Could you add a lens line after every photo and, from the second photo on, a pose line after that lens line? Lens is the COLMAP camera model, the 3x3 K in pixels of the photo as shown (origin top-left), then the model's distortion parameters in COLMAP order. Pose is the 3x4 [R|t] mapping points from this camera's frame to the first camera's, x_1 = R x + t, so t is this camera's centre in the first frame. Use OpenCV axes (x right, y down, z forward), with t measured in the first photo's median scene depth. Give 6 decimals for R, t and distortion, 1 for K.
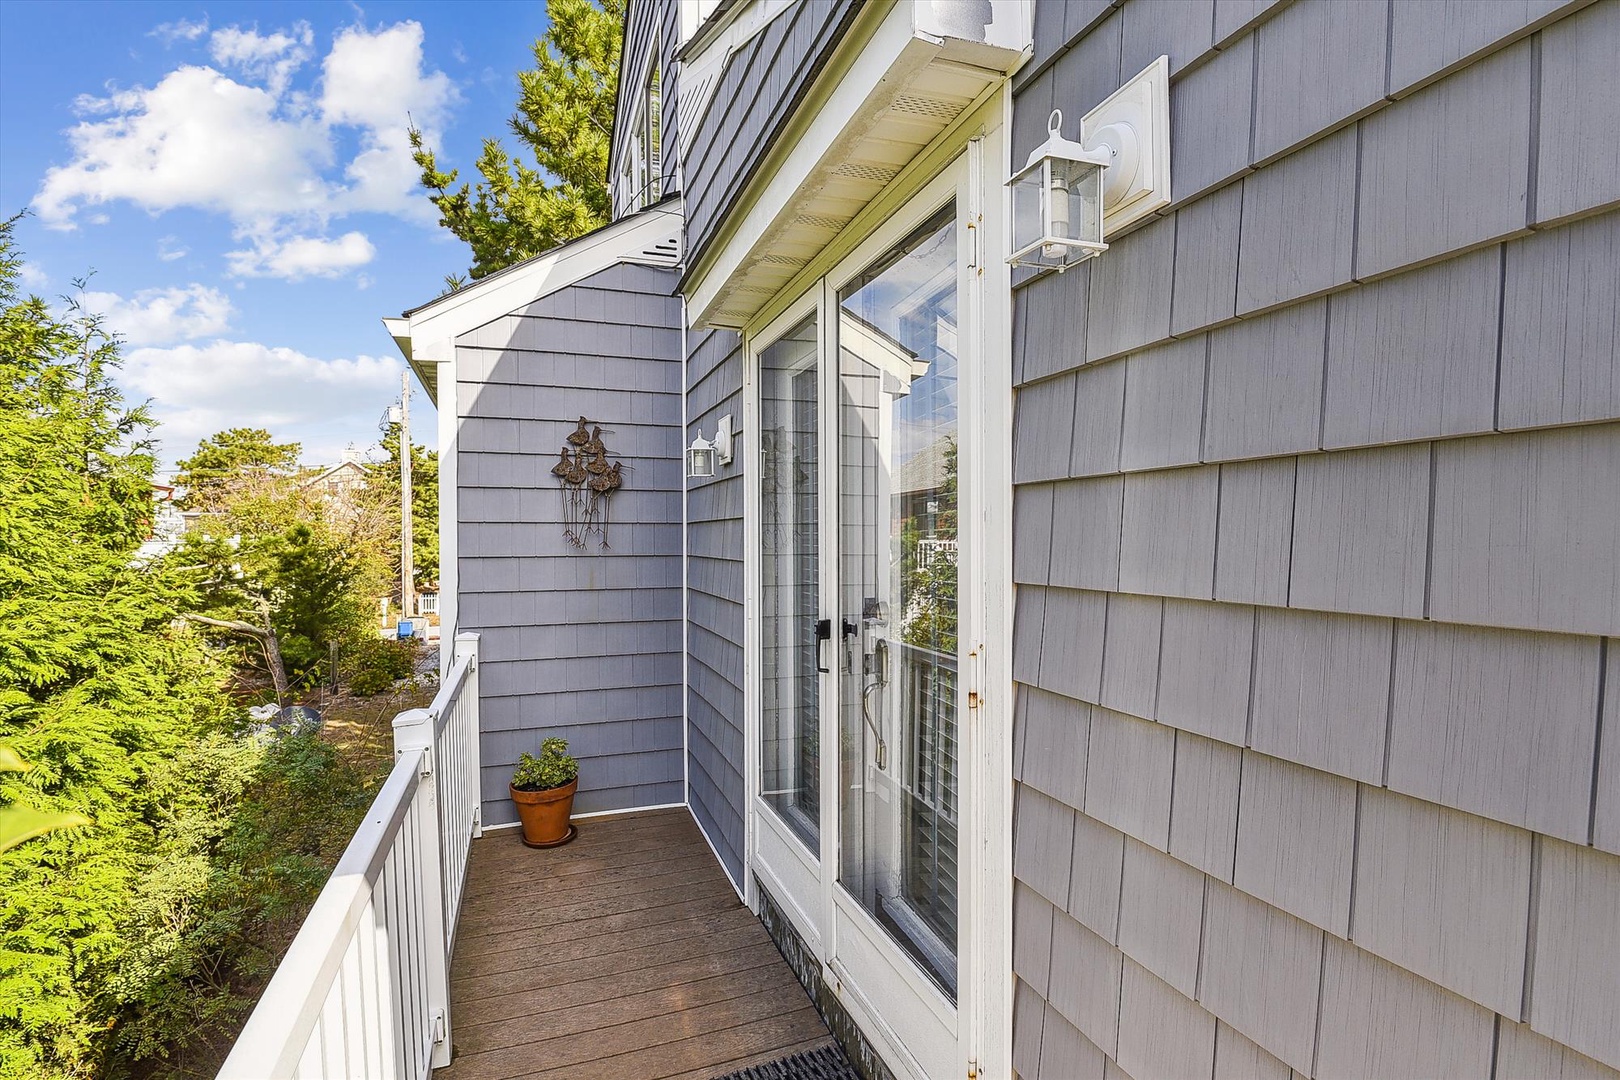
lens RADIAL K [[806.1, 0, 814.8], [0, 806.1, 544.8], [0, 0, 1]] dist [-0.019828, -0.001016]
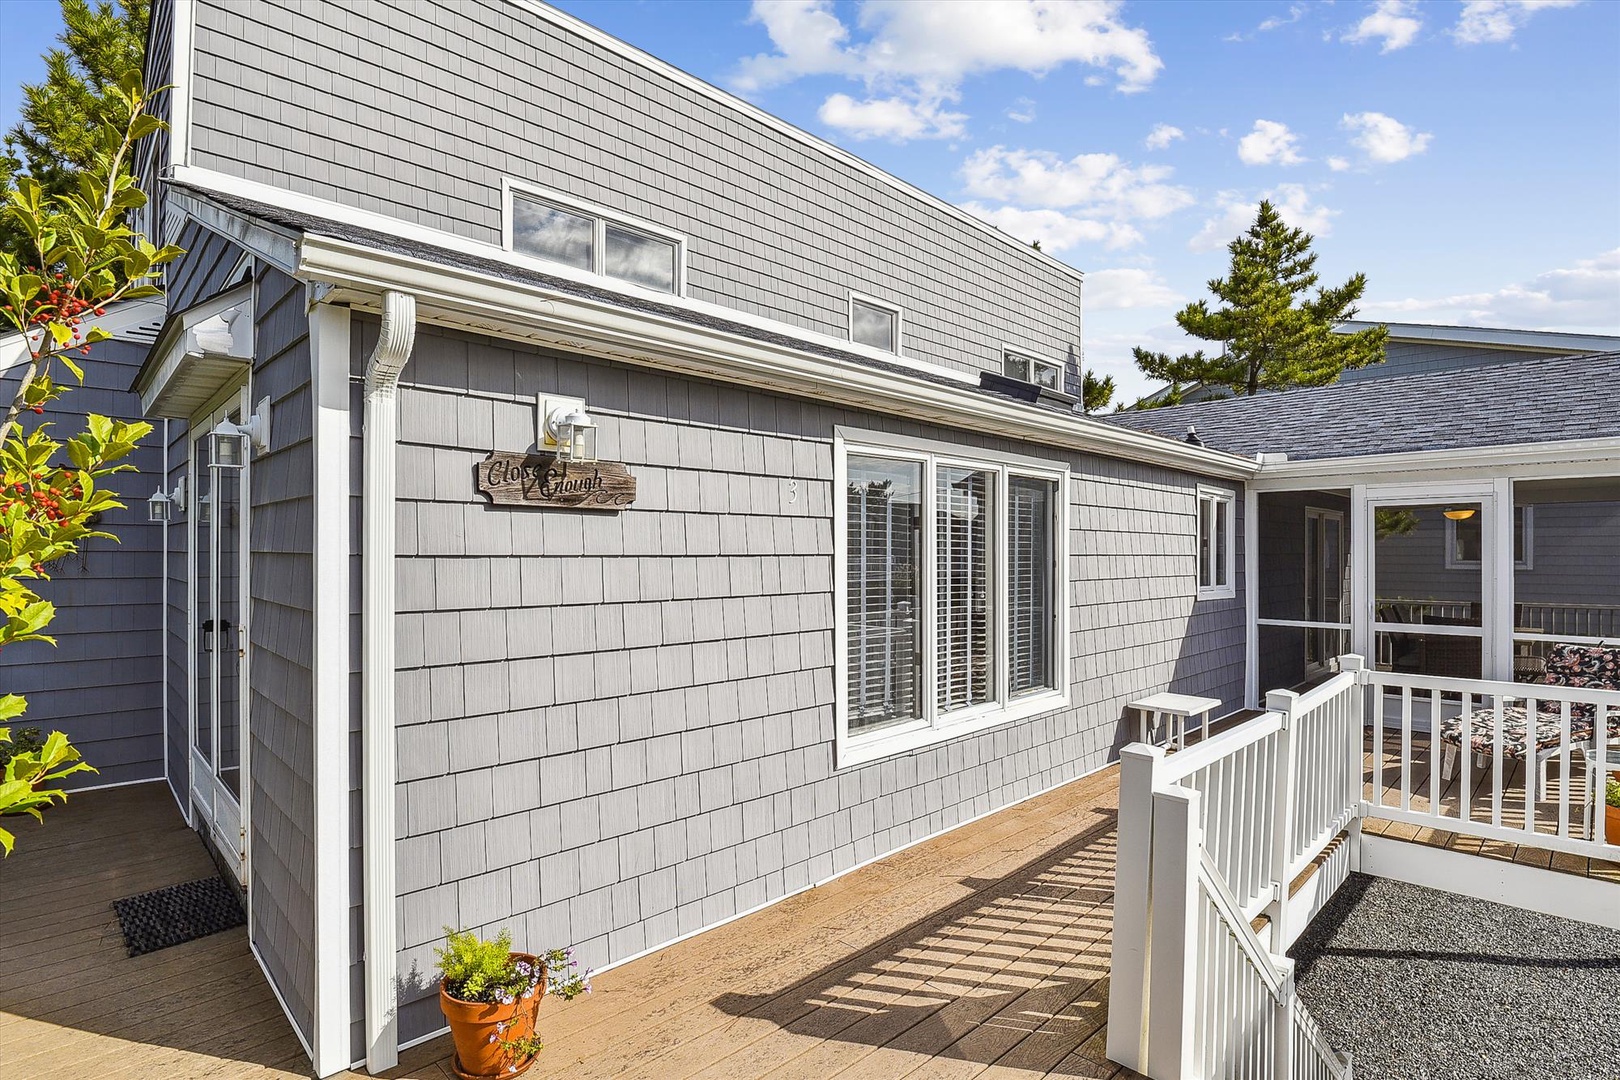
lens RADIAL K [[799.1, 0, 811.6], [0, 799.1, 546.1], [0, 0, 1]] dist [-0.018782, -0.007656]
pose [[0.909389, 0.006332, 0.415899, 0.322824], [-0.000294, 0.999894, -0.014582, -0.024803], [-0.415947, 0.013138, 0.909294, -0.698238]]
